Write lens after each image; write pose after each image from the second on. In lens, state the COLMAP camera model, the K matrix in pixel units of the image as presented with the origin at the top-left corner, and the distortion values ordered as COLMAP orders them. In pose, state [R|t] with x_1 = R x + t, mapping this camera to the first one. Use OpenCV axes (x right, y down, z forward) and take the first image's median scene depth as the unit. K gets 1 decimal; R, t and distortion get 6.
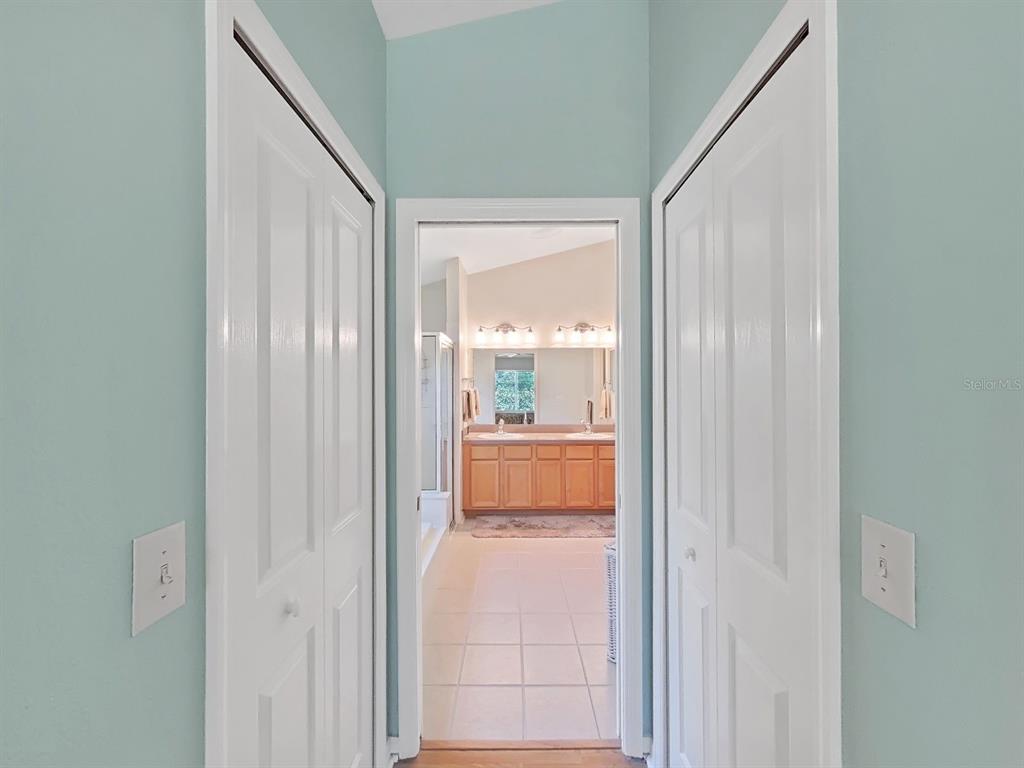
lens RADIAL K [[380.8, 0, 507.9], [0, 380.8, 384.7], [0, 0, 1]] dist [0.000691, 0.000028]
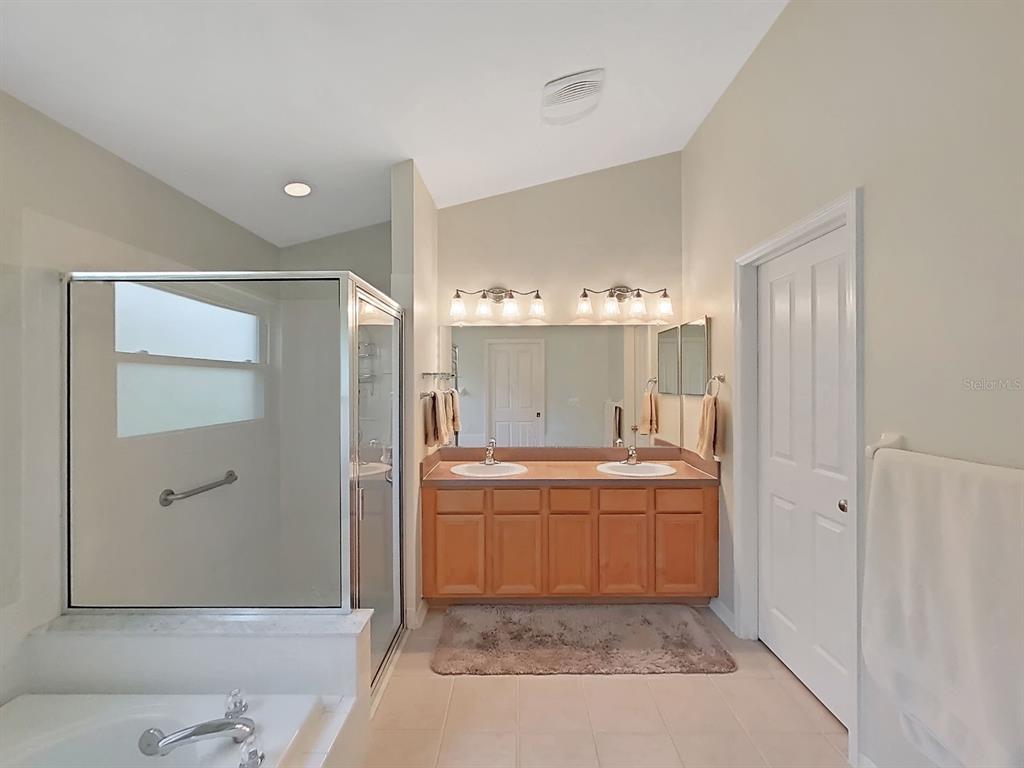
lens RADIAL K [[380.8, 0, 515.7], [0, 380.8, 384.6], [0, 0, 1]] dist [0.000691, 0.000028]
pose [[0.999906, 0.000174, 0.013726, 0.015988], [-0.000162, 1.000000, -0.000849, 0.002139], [-0.013726, 0.000847, 0.999905, 0.418935]]
